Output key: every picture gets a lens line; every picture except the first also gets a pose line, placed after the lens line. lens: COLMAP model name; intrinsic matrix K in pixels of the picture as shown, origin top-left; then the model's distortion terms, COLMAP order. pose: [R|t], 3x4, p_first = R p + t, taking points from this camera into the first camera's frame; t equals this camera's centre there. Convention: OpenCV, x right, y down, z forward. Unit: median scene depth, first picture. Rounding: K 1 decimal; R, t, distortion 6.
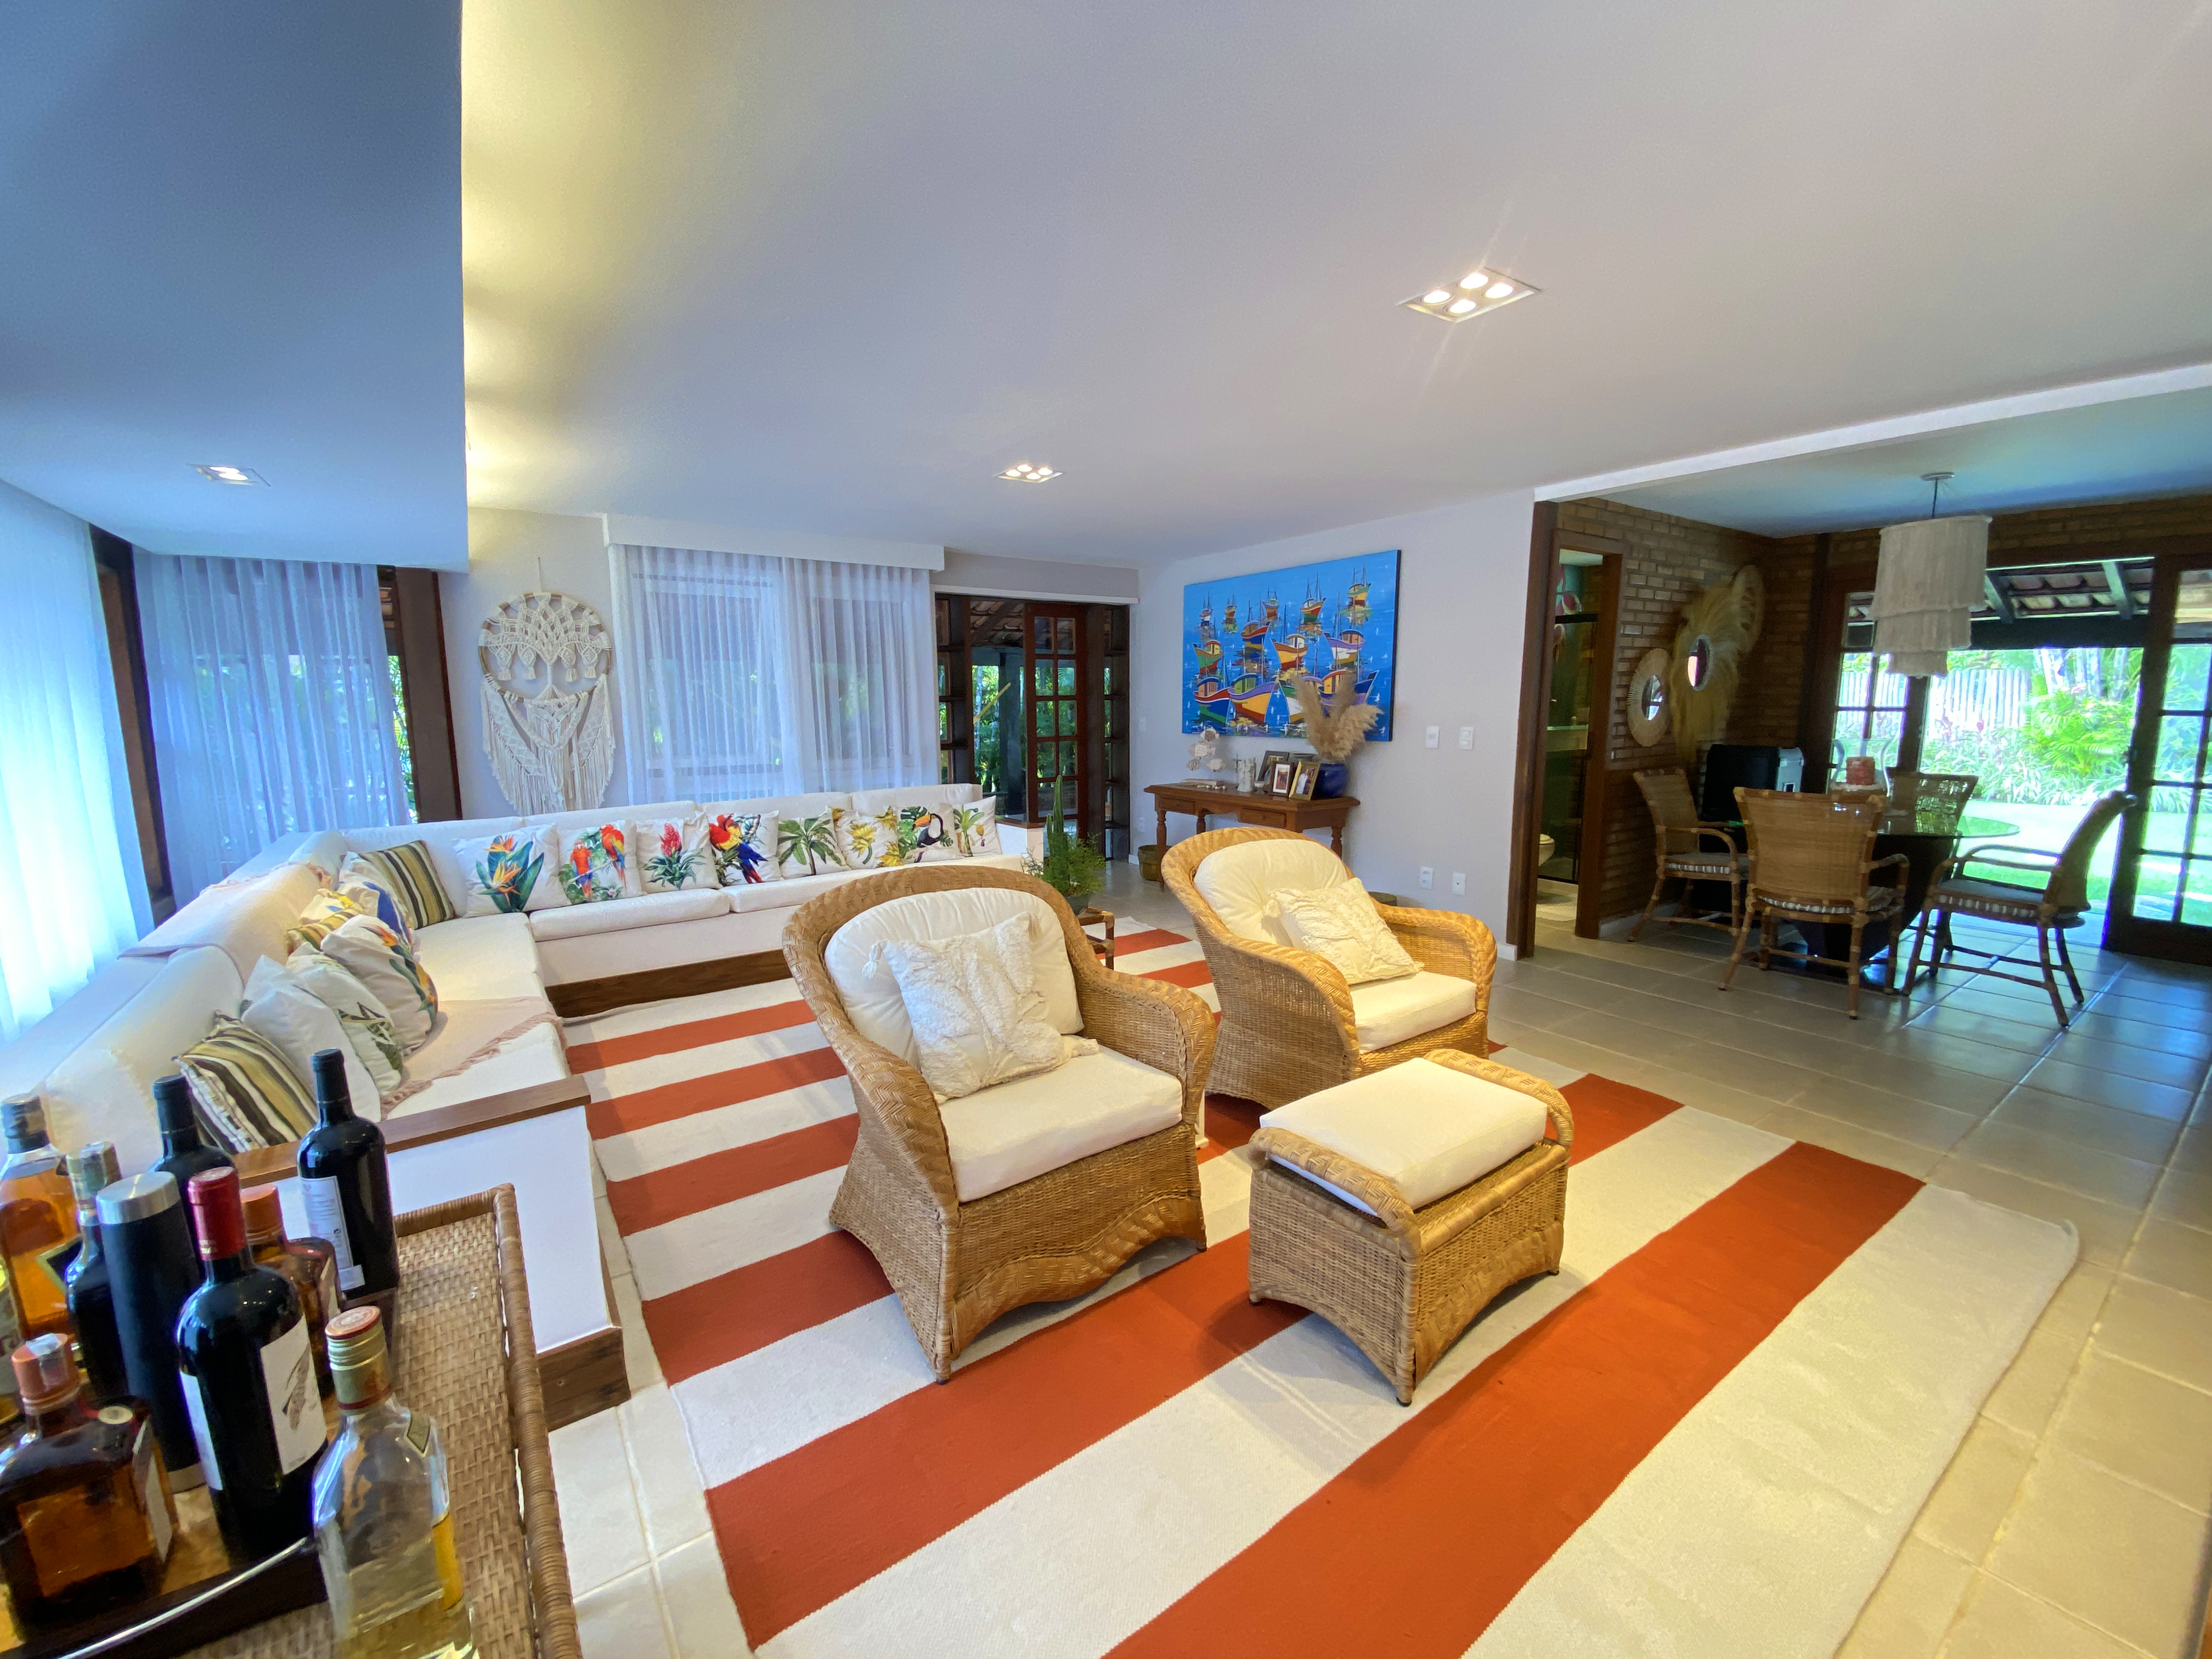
lens RADIAL K [[905.6, 0, 1106.0], [0, 905.6, 829.5], [0, 0, 1]] dist [0.001033, 0.000074]
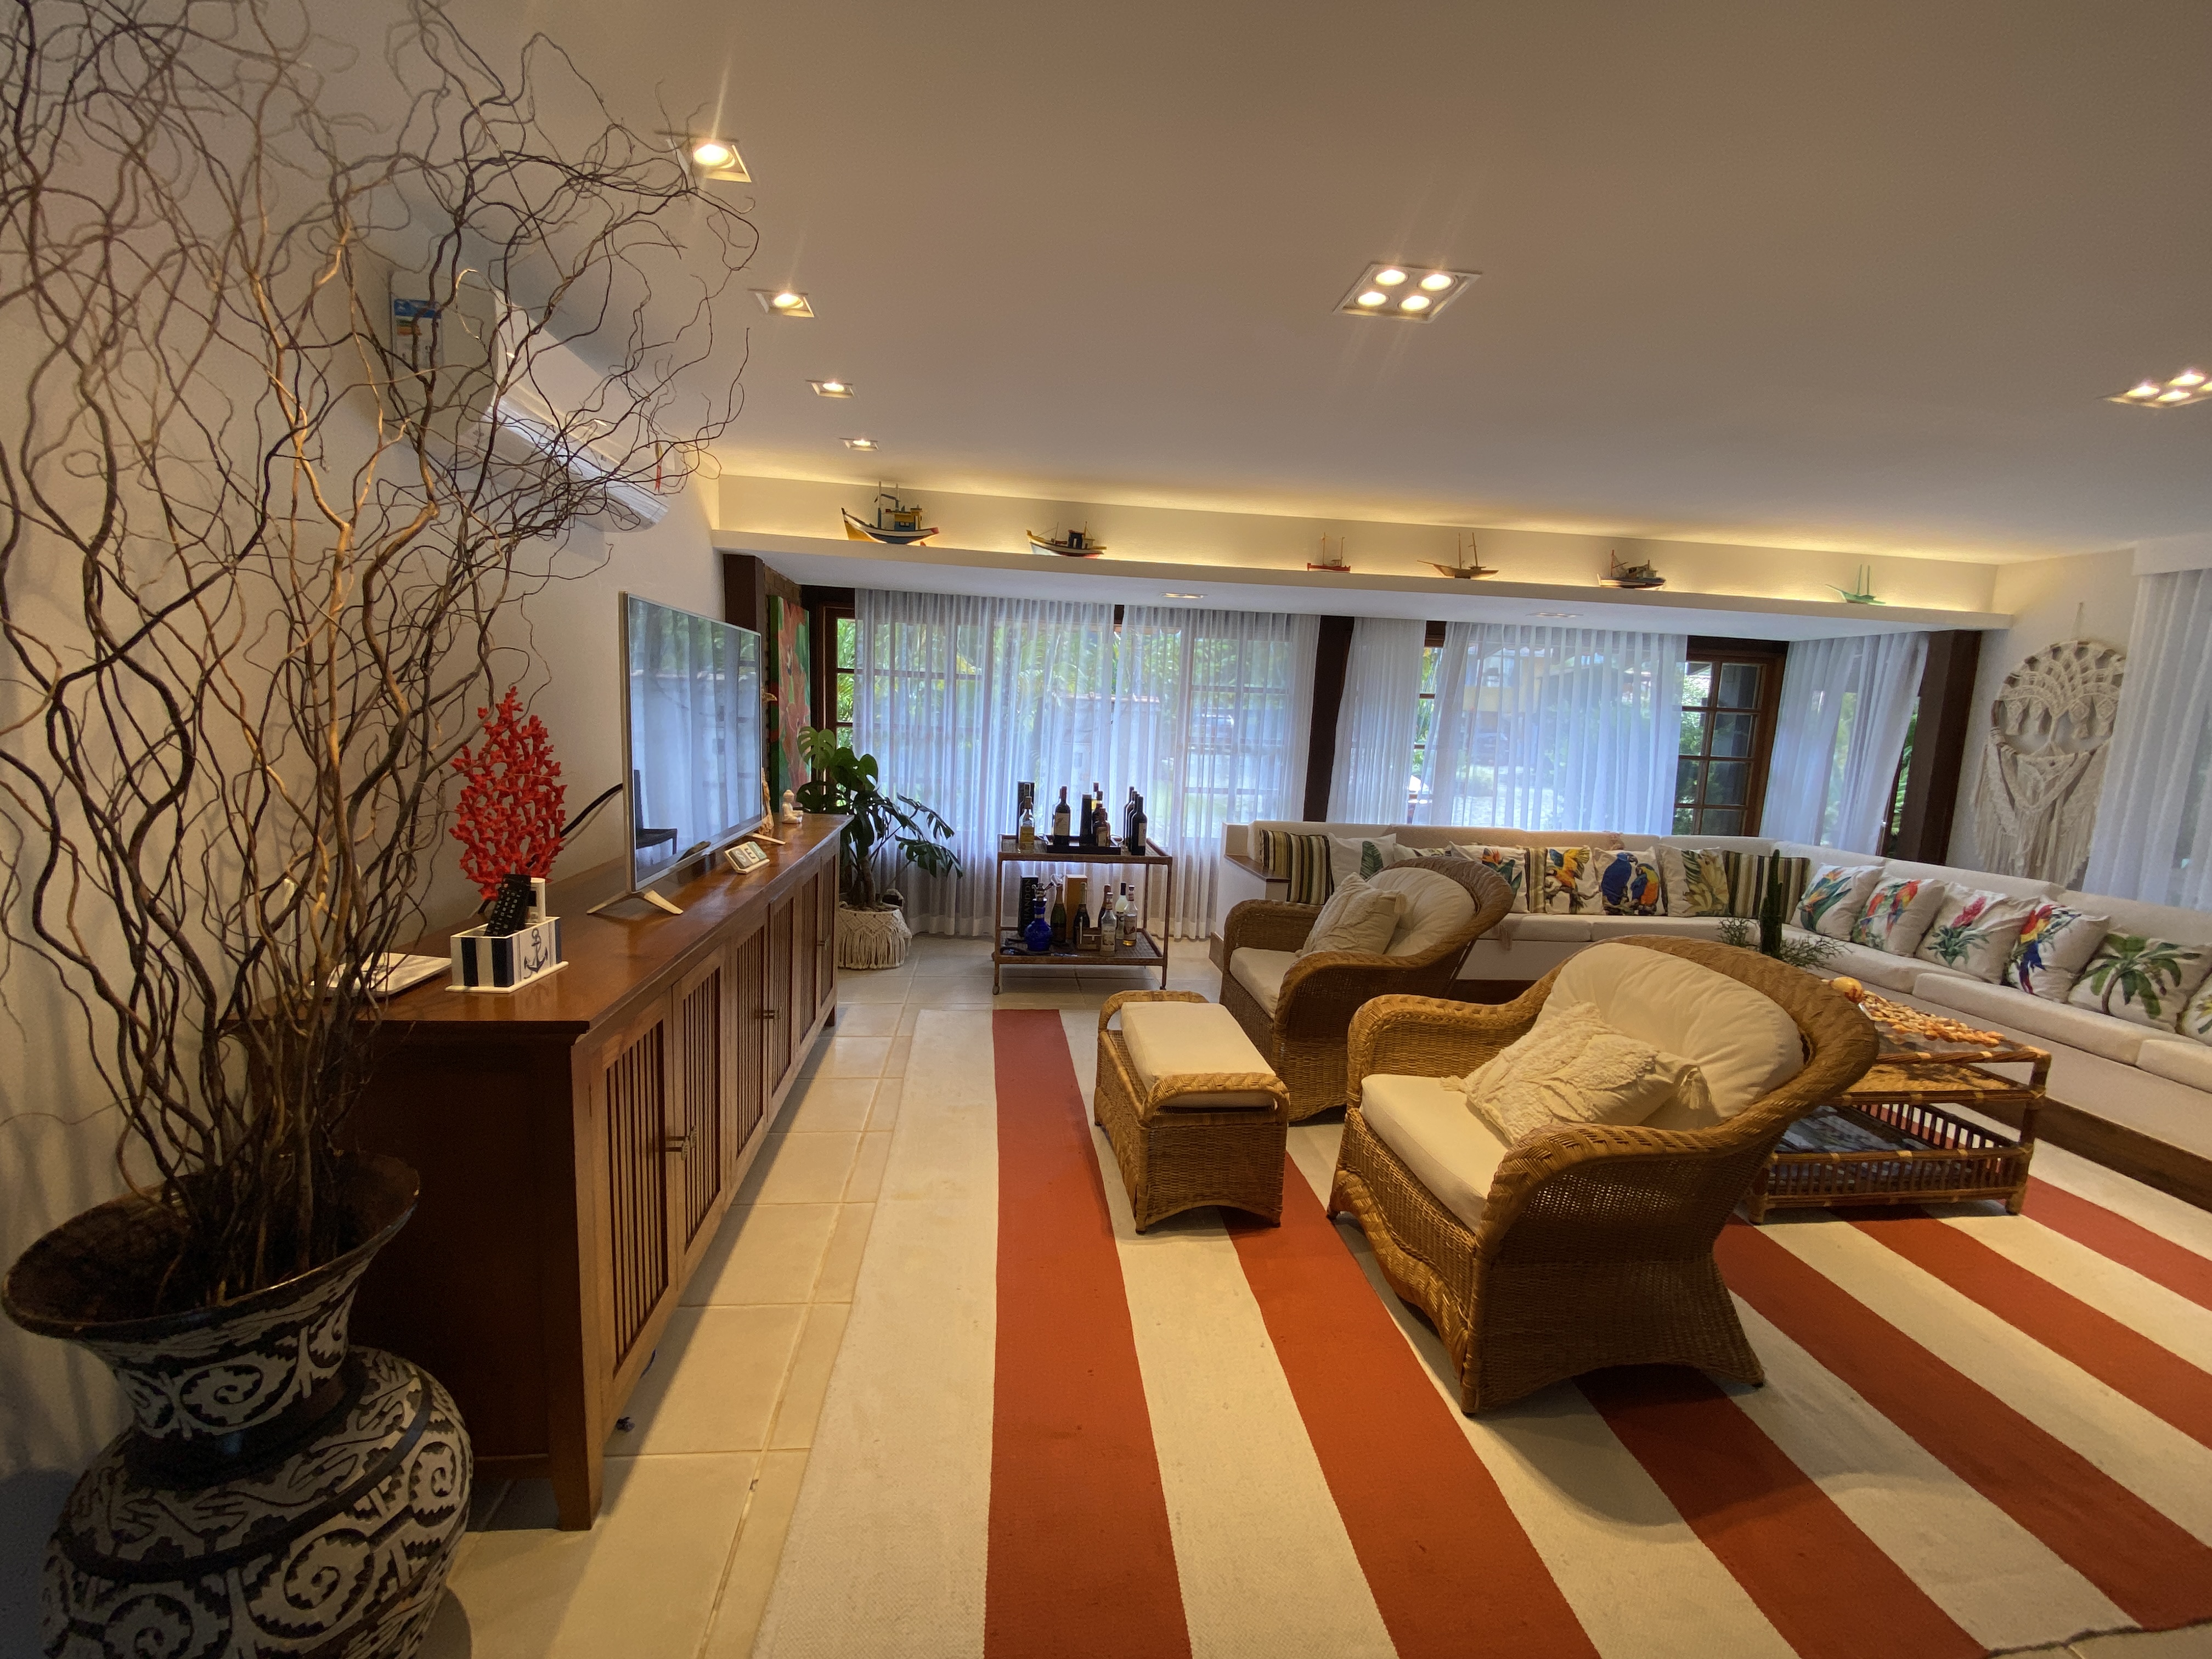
lens RADIAL K [[905.6, 0, 1106.0], [0, 905.6, 829.5], [0, 0, 1]] dist [0.001033, 0.000074]
pose [[-0.486089, 0.102655, -0.867859, 0.671748], [-0.169692, 0.963088, 0.208964, -0.106024], [0.857276, 0.248844, -0.450727, 0.632604]]
